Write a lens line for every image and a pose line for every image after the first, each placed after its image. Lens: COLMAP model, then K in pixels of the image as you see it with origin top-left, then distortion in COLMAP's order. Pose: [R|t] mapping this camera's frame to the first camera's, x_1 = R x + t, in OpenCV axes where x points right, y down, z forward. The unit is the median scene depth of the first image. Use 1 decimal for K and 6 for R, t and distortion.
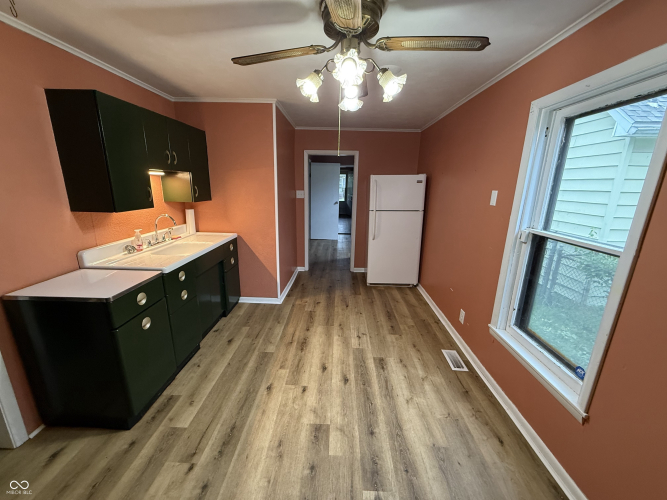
lens RADIAL K [[265.6, 0, 333.2], [0, 265.6, 251.2], [0, 0, 1]] dist [0.000141, -0.000355]
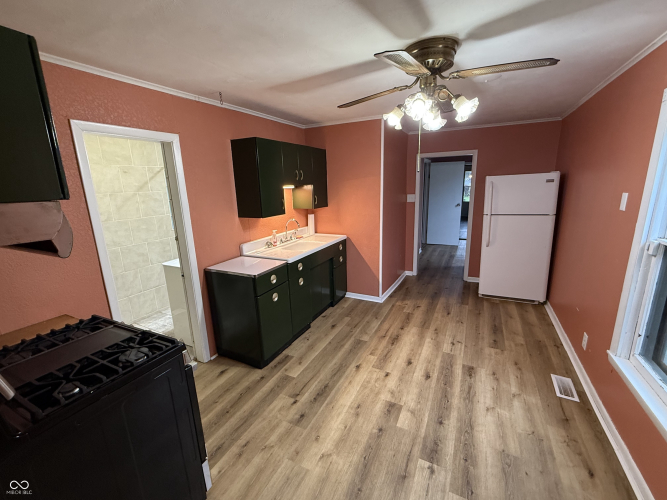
lens RADIAL K [[299.6, 0, 338.2], [0, 299.6, 253.9], [0, 0, 1]] dist [-0.001895, -0.000318]
pose [[0.908021, 0.053315, -0.415518, 0.196817], [-0.057935, 0.998319, 0.001490, 0.017127], [0.414899, 0.022720, 0.909584, -0.247499]]
